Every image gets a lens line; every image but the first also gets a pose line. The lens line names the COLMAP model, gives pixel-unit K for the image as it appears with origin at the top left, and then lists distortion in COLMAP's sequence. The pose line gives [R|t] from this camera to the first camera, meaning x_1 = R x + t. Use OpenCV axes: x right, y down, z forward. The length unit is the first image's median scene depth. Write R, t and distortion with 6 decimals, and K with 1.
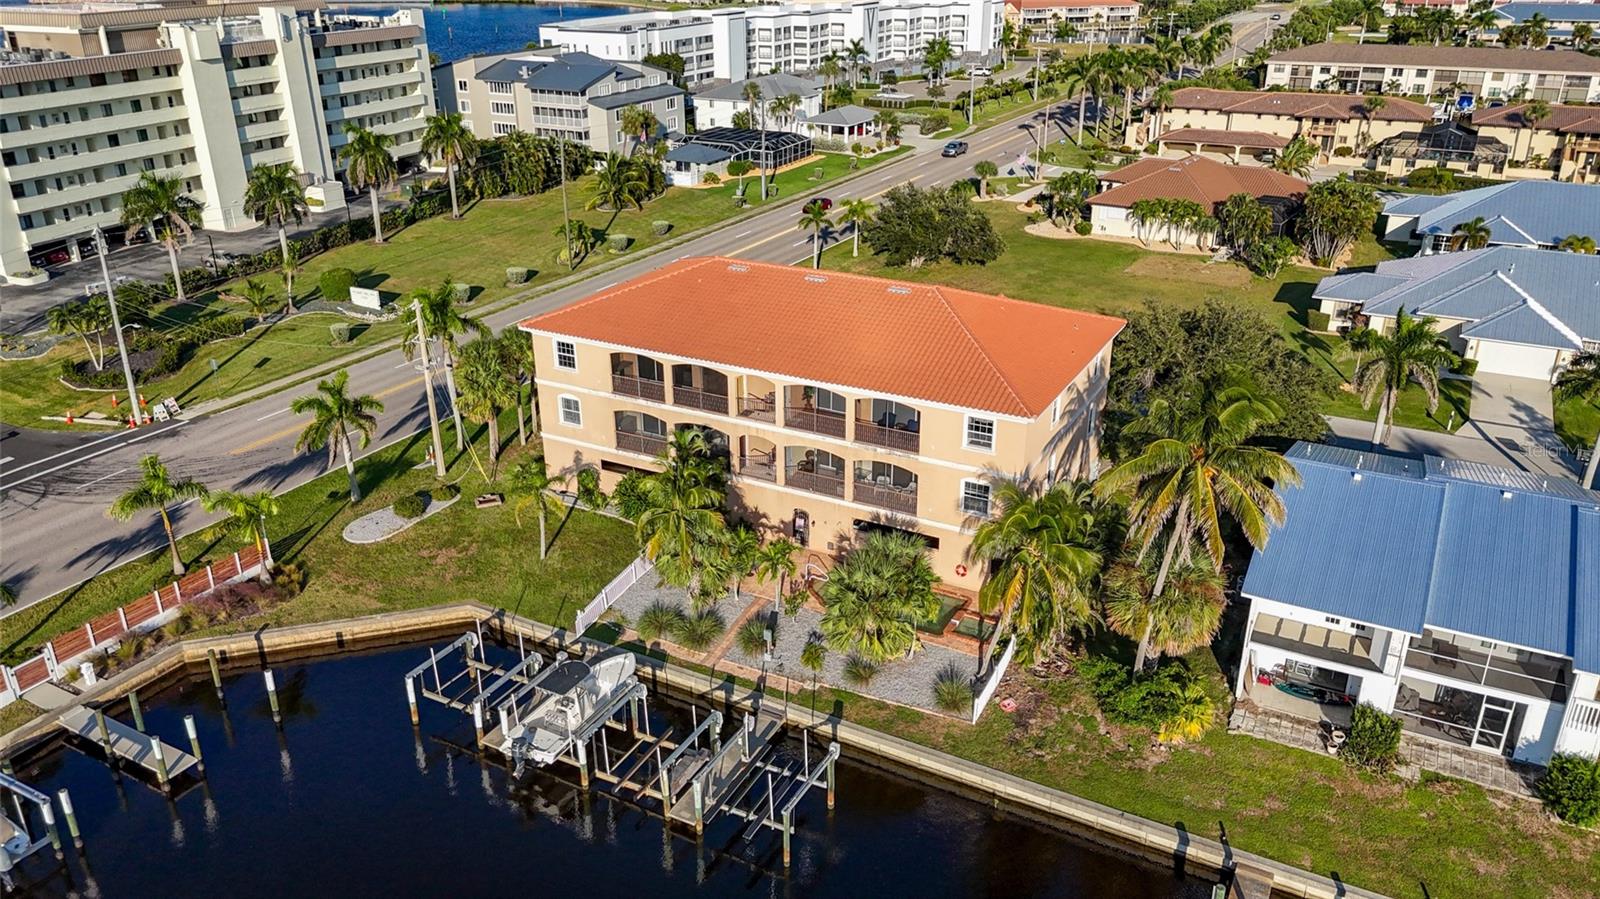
lens RADIAL K [[1175.3, 0, 803.7], [0, 1175.3, 456.3], [0, 0, 1]] dist [0.058002, -0.032689]
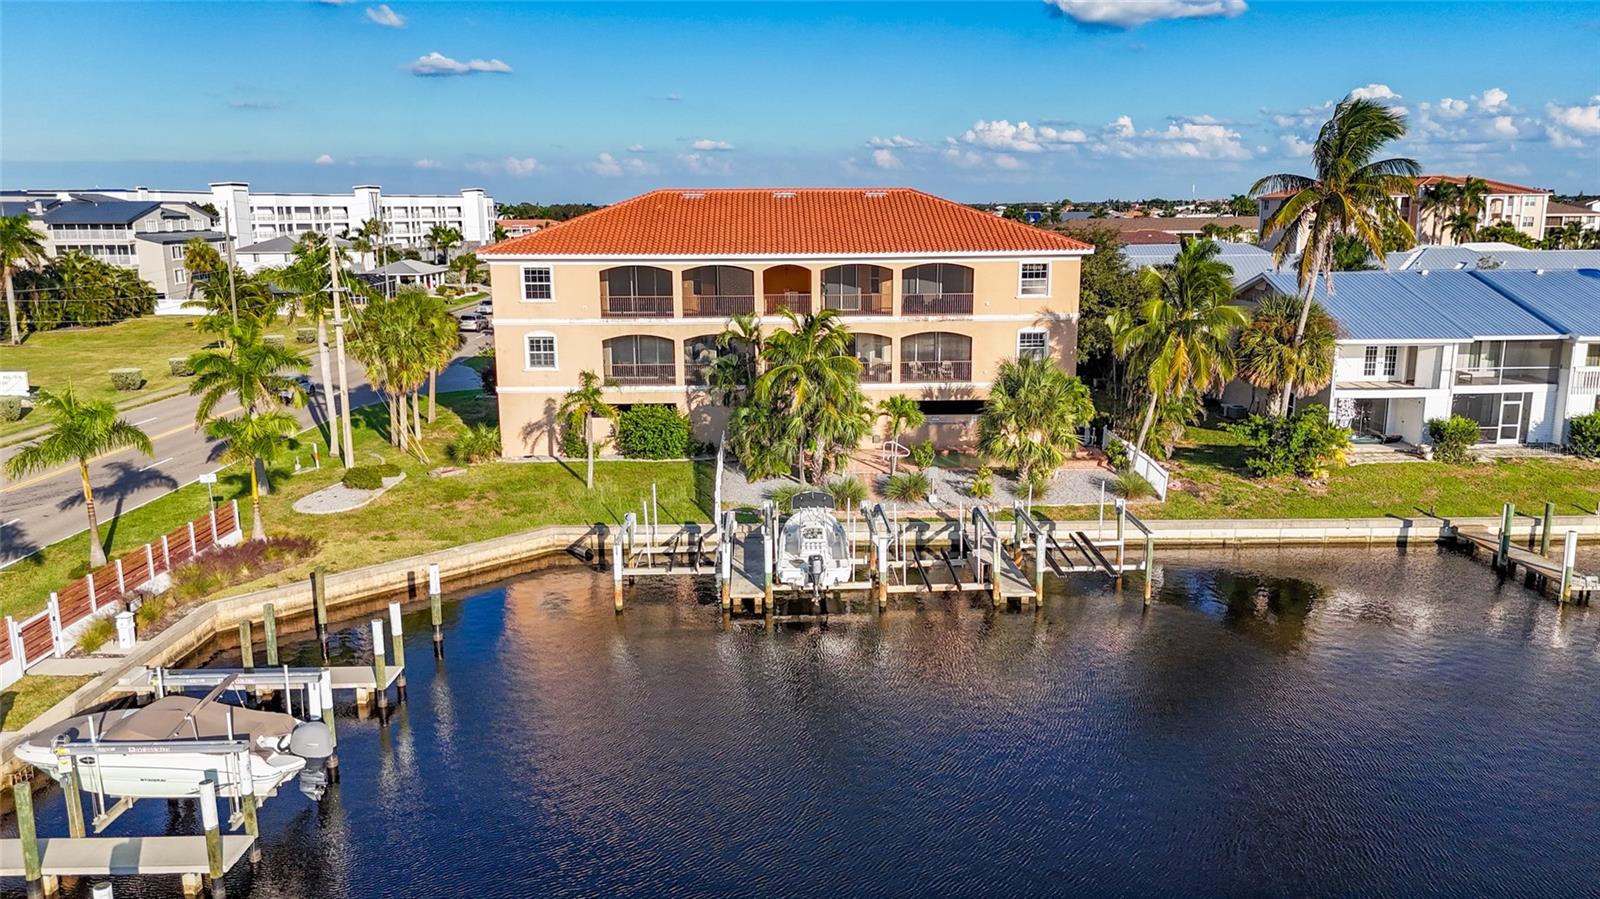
lens RADIAL K [[1175.3, 0, 811.4], [0, 1175.3, 451.5], [0, 0, 1]] dist [0.058002, -0.032689]
pose [[0.872063, -0.105875, 0.477804, -0.468659], [0.204311, 0.965930, -0.158861, 0.220911], [-0.444705, 0.236157, 0.863983, 0.188064]]
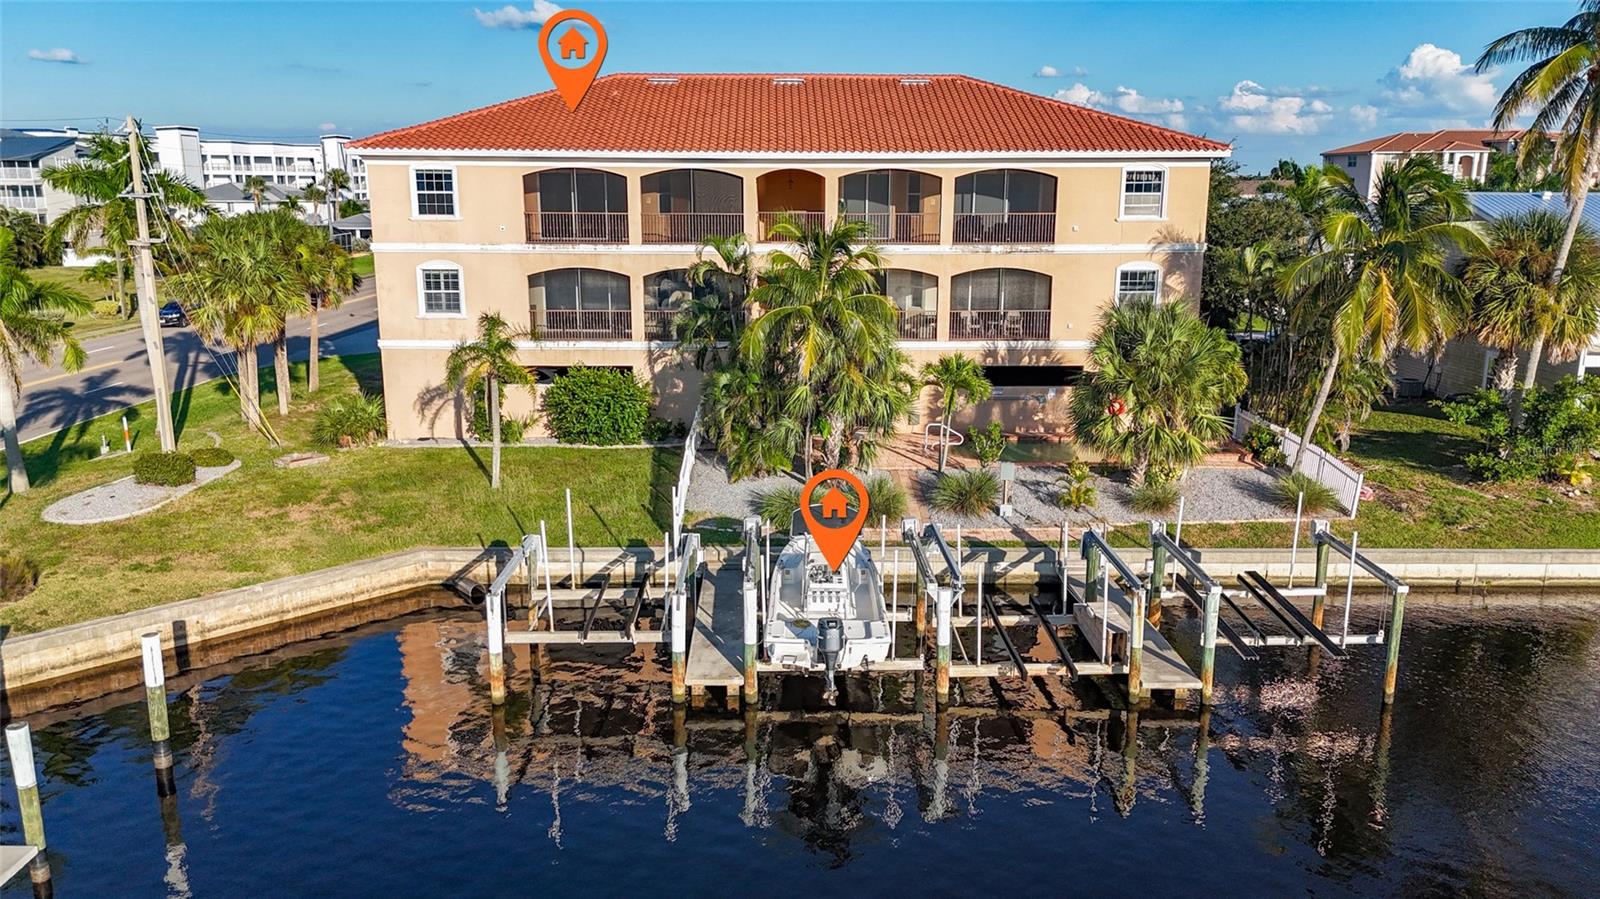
lens RADIAL K [[1207.4, 0, 809.3], [0, 1207.4, 452.2], [0, 0, 1]] dist [0.041071, -0.019889]
pose [[0.877243, -0.104966, 0.468431, -0.350279], [0.192928, 0.970618, -0.143805, 0.178310], [-0.439573, 0.216525, 0.871718, 0.404317]]
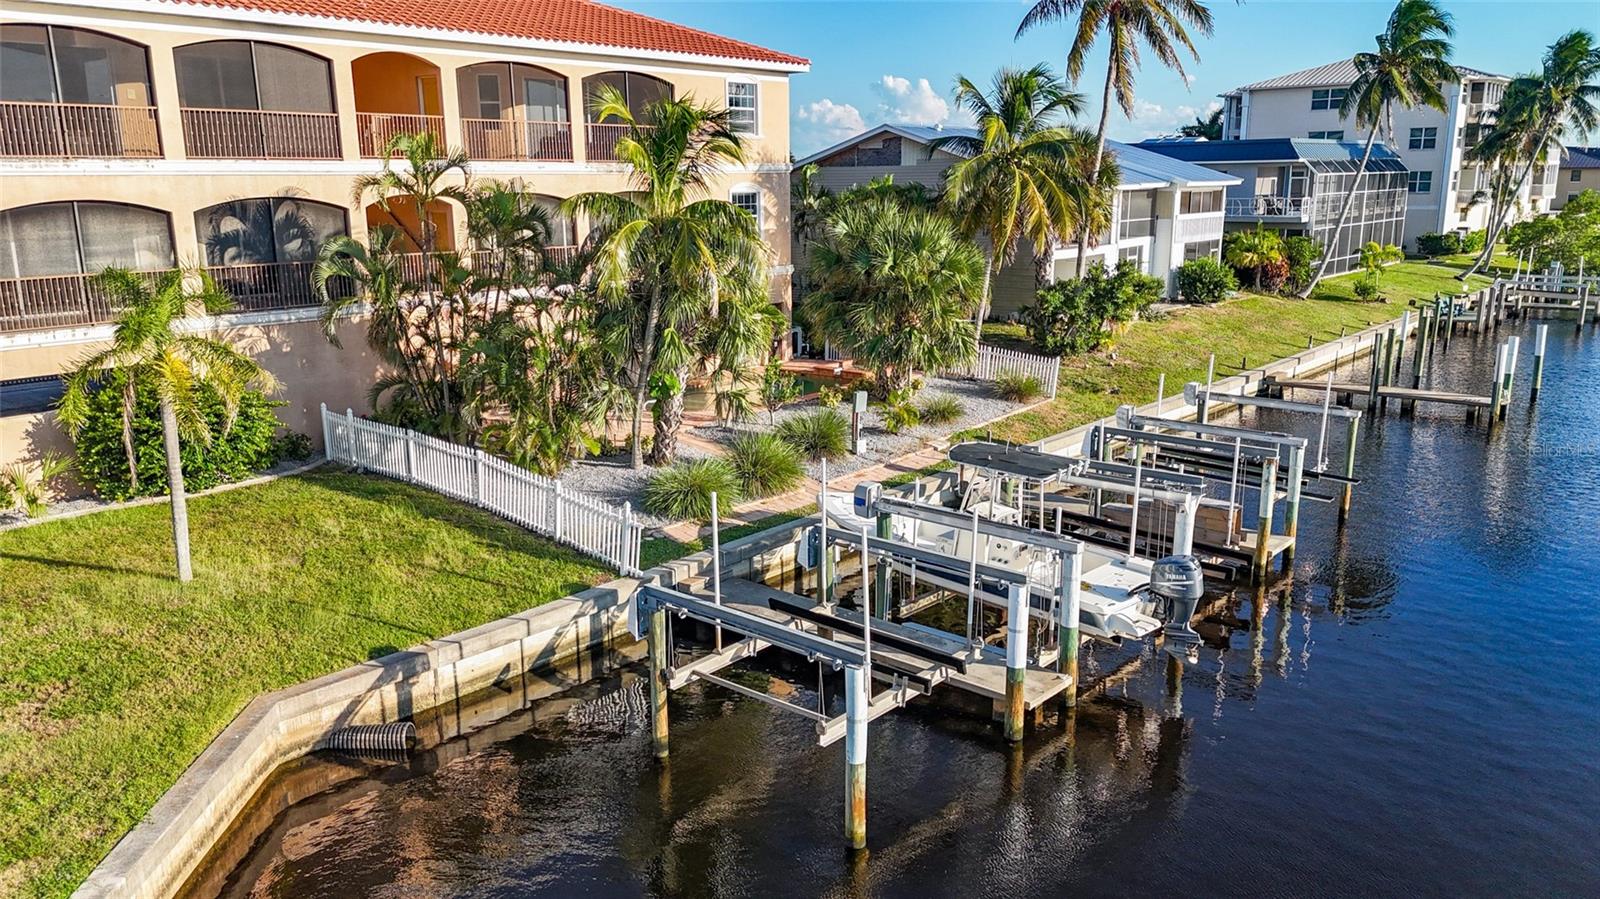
lens RADIAL K [[1175.3, 0, 791.9], [0, 1175.3, 462.8], [0, 0, 1]] dist [0.058002, -0.032689]
pose [[0.232650, -0.232723, 0.944306, -0.464208], [0.401759, 0.907228, 0.124603, 0.080478], [-0.885699, 0.350395, 0.304565, 0.726753]]
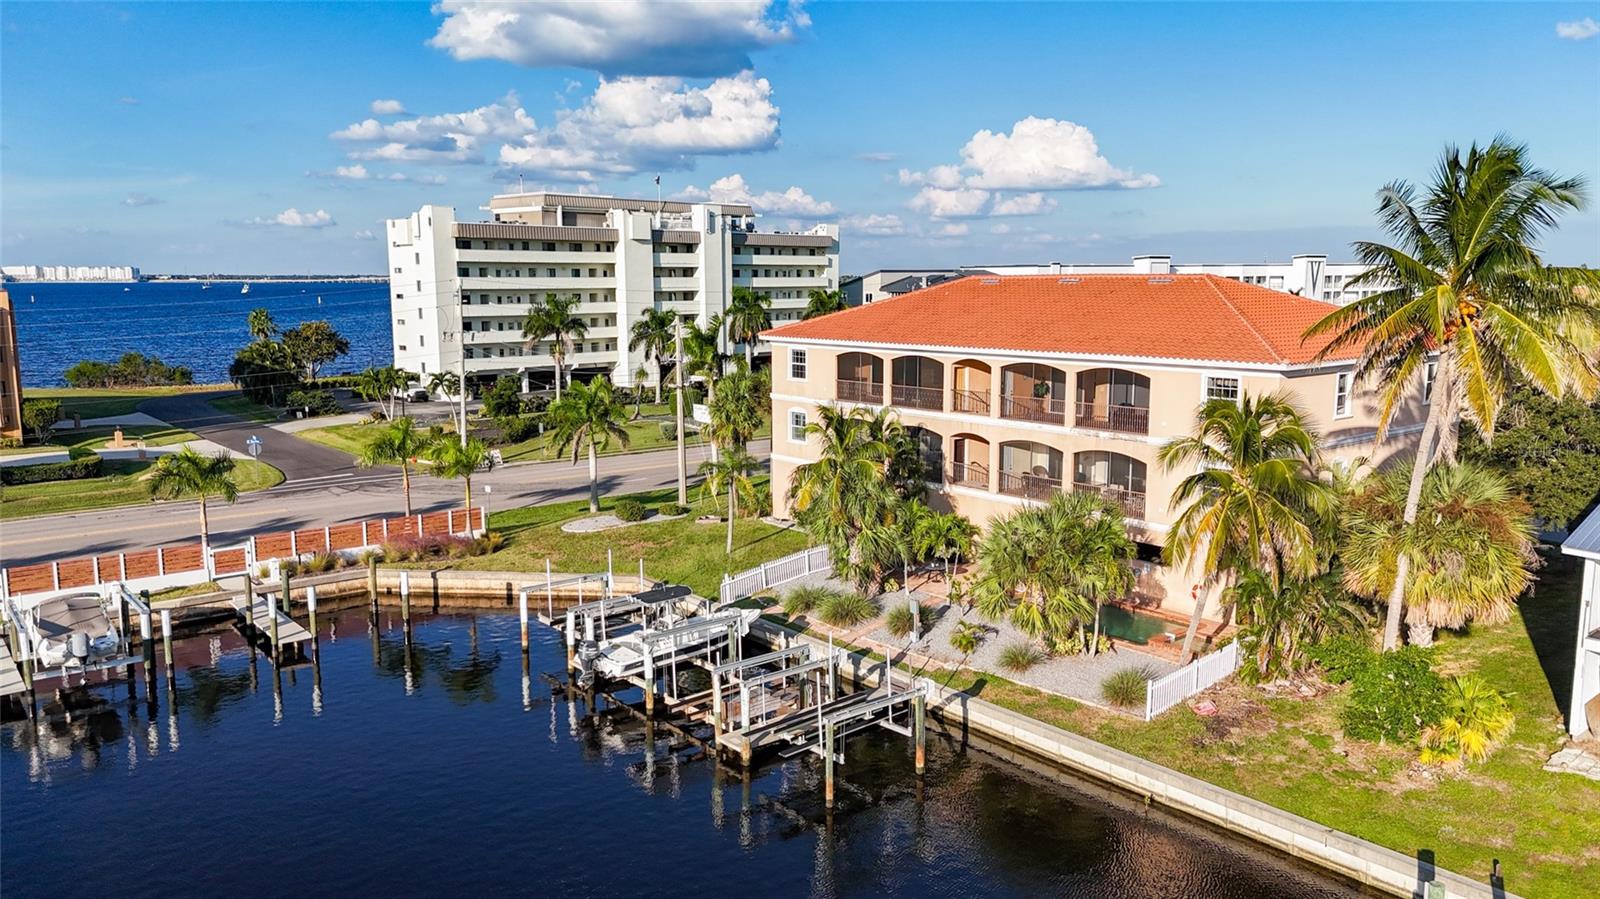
lens RADIAL K [[1175.3, 0, 804.8], [0, 1175.3, 445.7], [0, 0, 1]] dist [0.058002, -0.032689]
pose [[0.925854, 0.050002, -0.374559, 0.165769], [-0.148805, 0.959362, -0.239753, 0.209879], [0.347350, 0.277713, 0.895670, 0.174856]]
